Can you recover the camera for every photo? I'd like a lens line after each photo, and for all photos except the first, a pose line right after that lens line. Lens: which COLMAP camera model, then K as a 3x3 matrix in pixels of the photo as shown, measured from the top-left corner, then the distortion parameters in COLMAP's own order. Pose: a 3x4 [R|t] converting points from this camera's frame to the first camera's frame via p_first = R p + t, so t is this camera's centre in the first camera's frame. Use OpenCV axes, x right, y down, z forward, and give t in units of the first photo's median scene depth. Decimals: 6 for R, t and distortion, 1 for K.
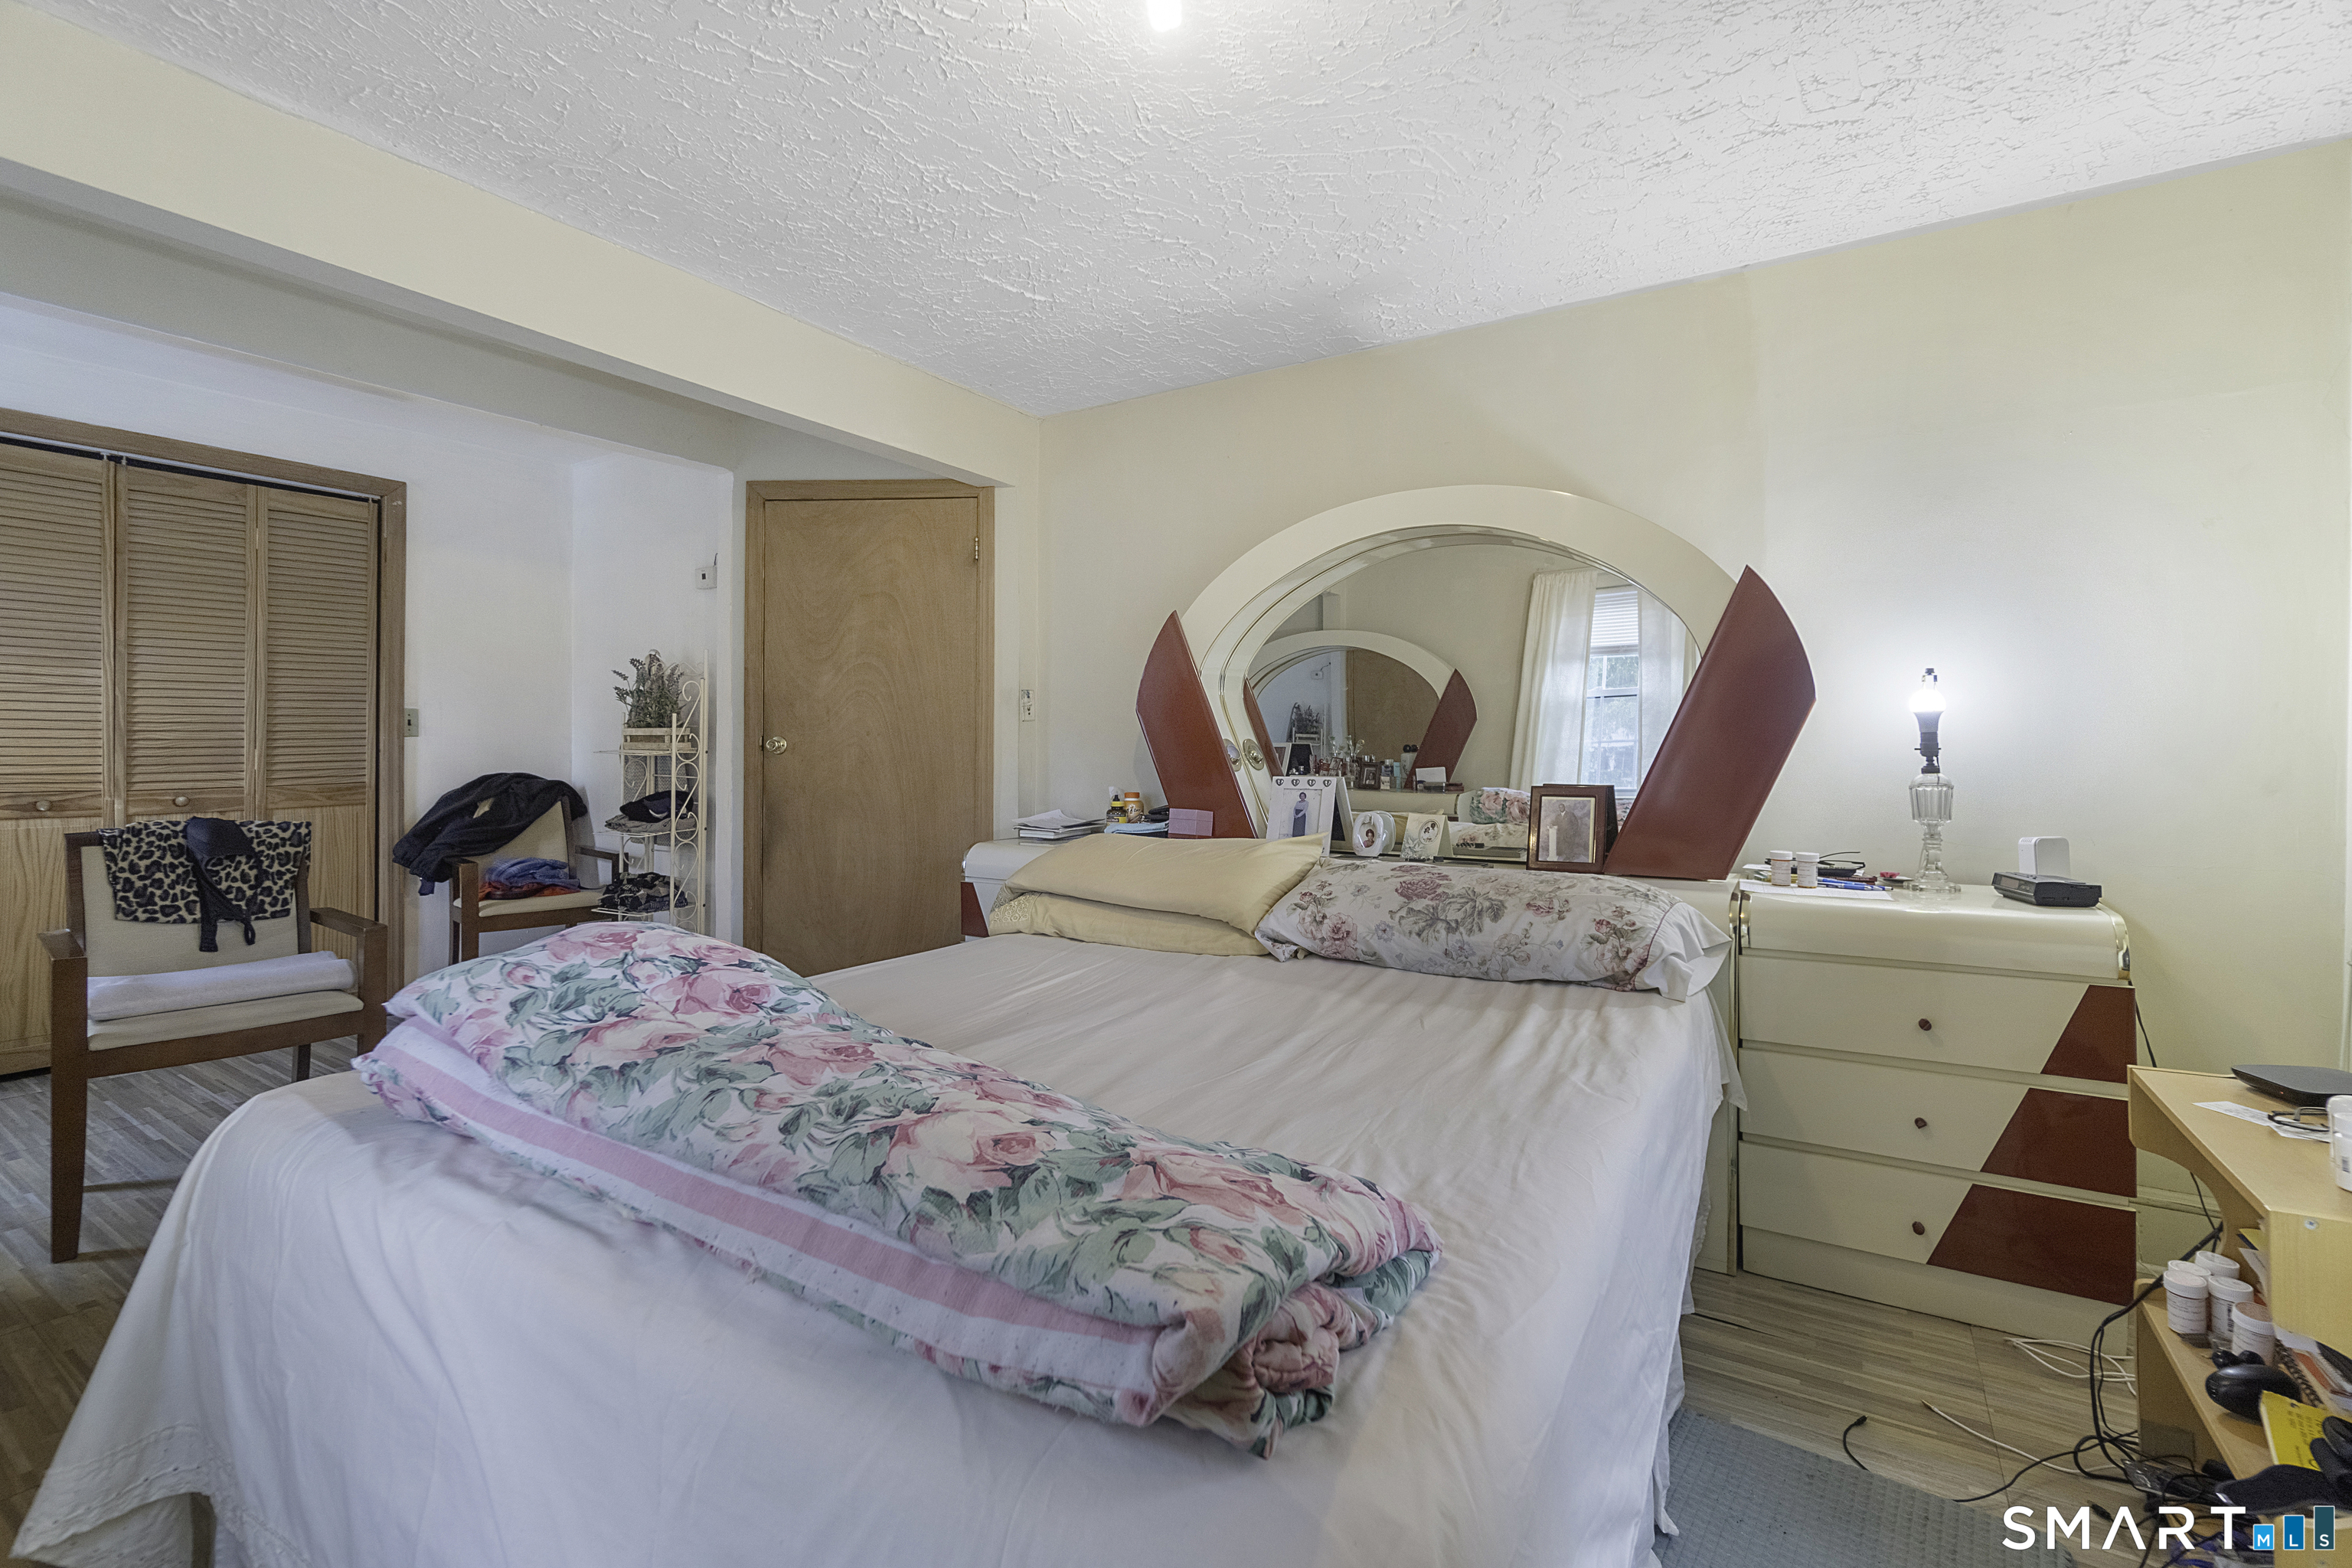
lens RADIAL K [[1068.7, 0, 1186.1], [0, 1068.7, 750.7], [0, 0, 1]] dist [-0.000197, -0.000208]
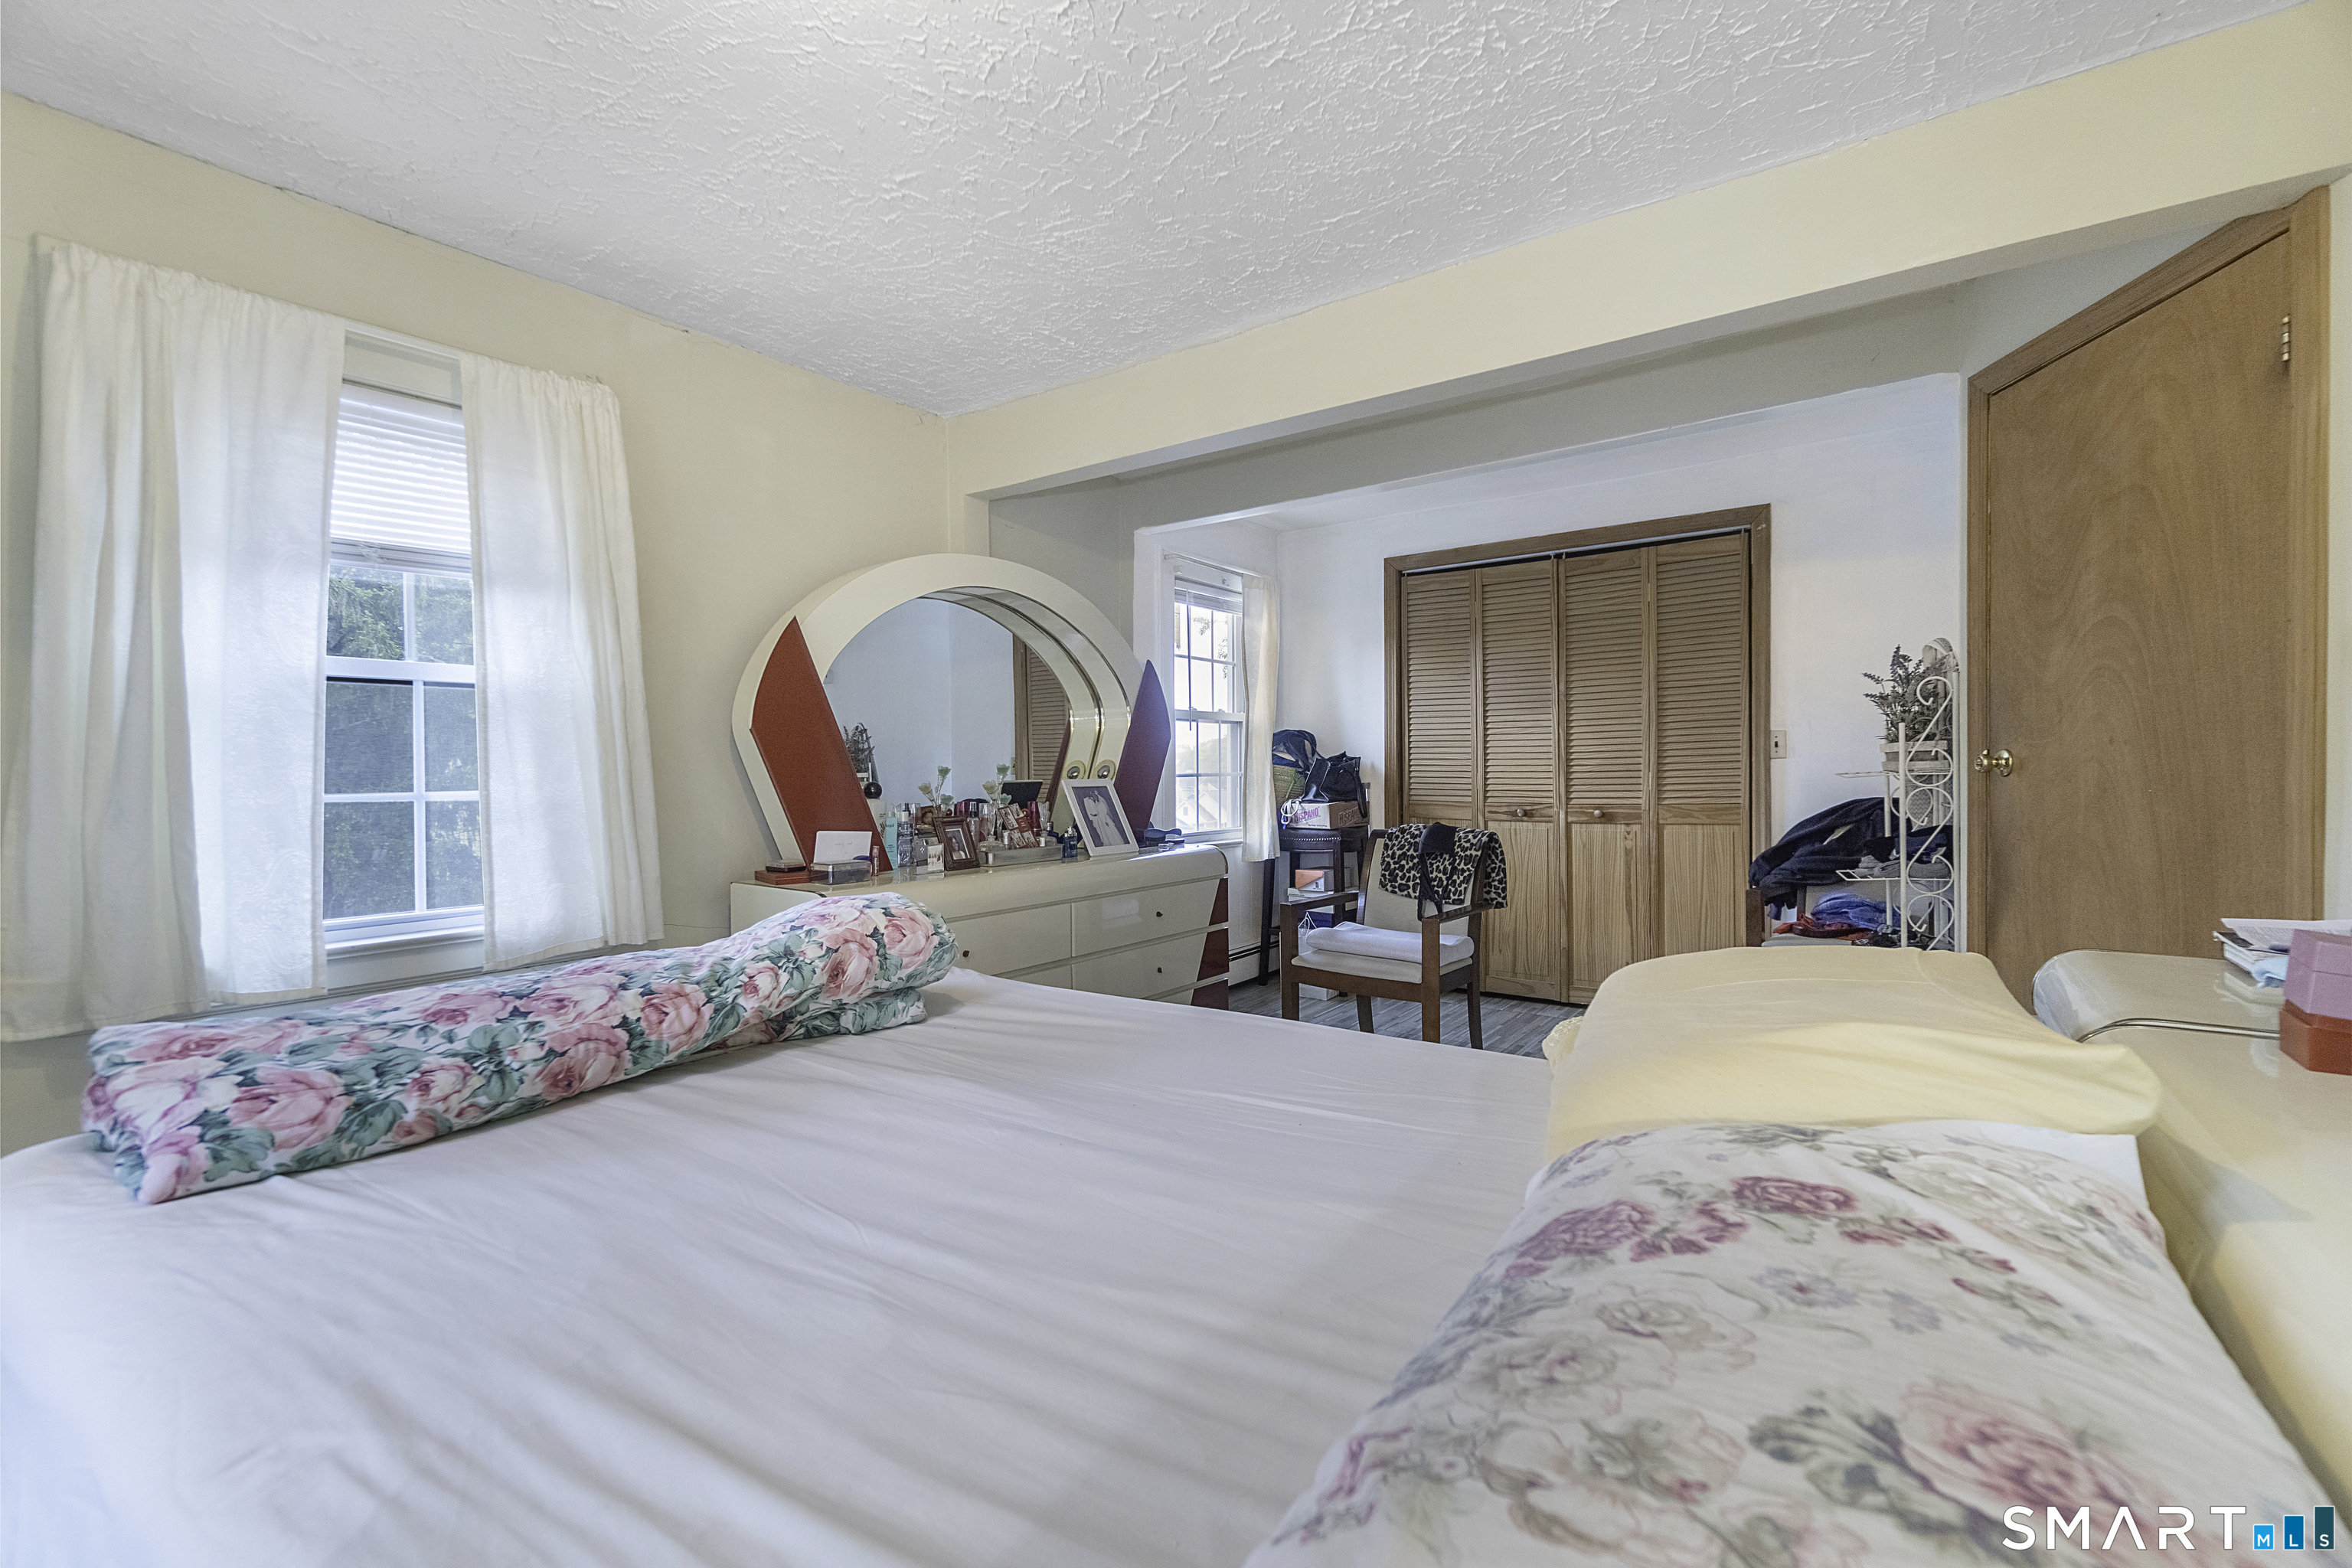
lens RADIAL K [[1034.2, 0, 1139.4], [0, 1034.2, 787.4], [0, 0, 1]] dist [-0.002091, -0.000309]
pose [[-0.105471, 0.010611, -0.994366, 0.308844], [0.006364, 0.999930, 0.009995, 0.000298], [0.994402, -0.005274, -0.105531, 0.544726]]
